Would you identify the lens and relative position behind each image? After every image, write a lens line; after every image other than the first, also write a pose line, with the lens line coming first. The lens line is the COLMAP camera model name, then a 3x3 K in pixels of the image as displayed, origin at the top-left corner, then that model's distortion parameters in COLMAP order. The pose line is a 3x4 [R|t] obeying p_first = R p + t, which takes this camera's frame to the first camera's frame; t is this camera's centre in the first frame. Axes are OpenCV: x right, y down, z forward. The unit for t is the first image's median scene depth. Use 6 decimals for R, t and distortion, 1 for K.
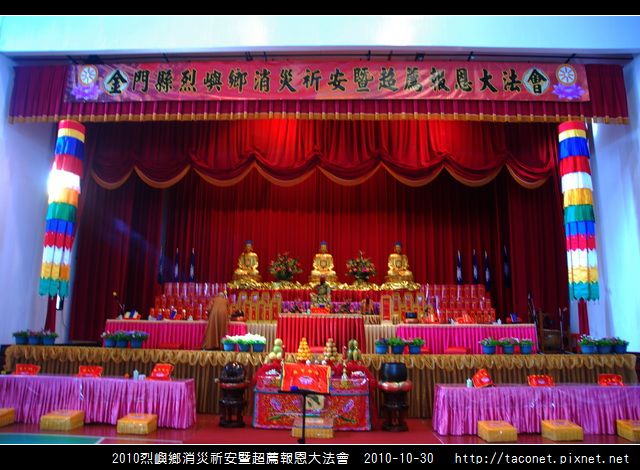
lens RADIAL K [[502.0, 0, 320.0], [0, 502.0, 235.0], [0, 0, 1]] dist [-0.103891, 0.006099]
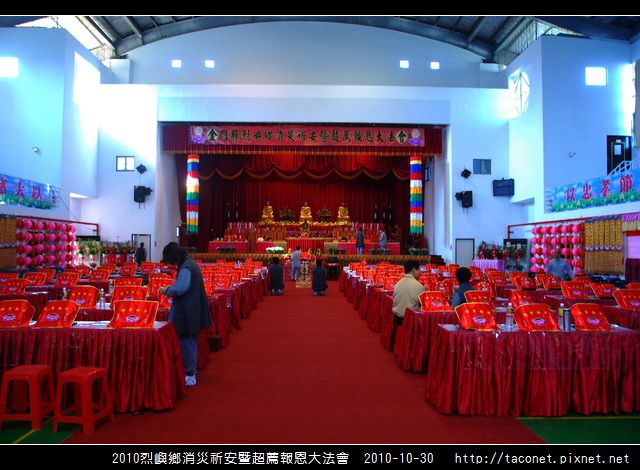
lens RADIAL K [[502.0, 0, 320.0], [0, 502.0, 235.0], [0, 0, 1]] dist [-0.103891, 0.006099]
pose [[0.998856, -0.002844, 0.047744, -0.042788], [-0.005385, 0.985194, 0.171359, -0.256946], [-0.047525, -0.171420, 0.984051, -1.300520]]
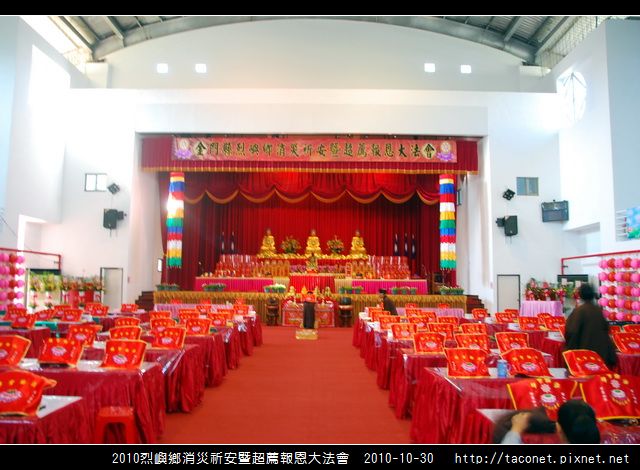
lens RADIAL K [[502.0, 0, 320.0], [0, 502.0, 235.0], [0, 0, 1]] dist [-0.103891, 0.006099]
pose [[0.999744, 0.002403, 0.022506, -0.011771], [-0.004617, 0.995093, 0.098835, -0.179056], [-0.022159, -0.098913, 0.994849, -0.891396]]
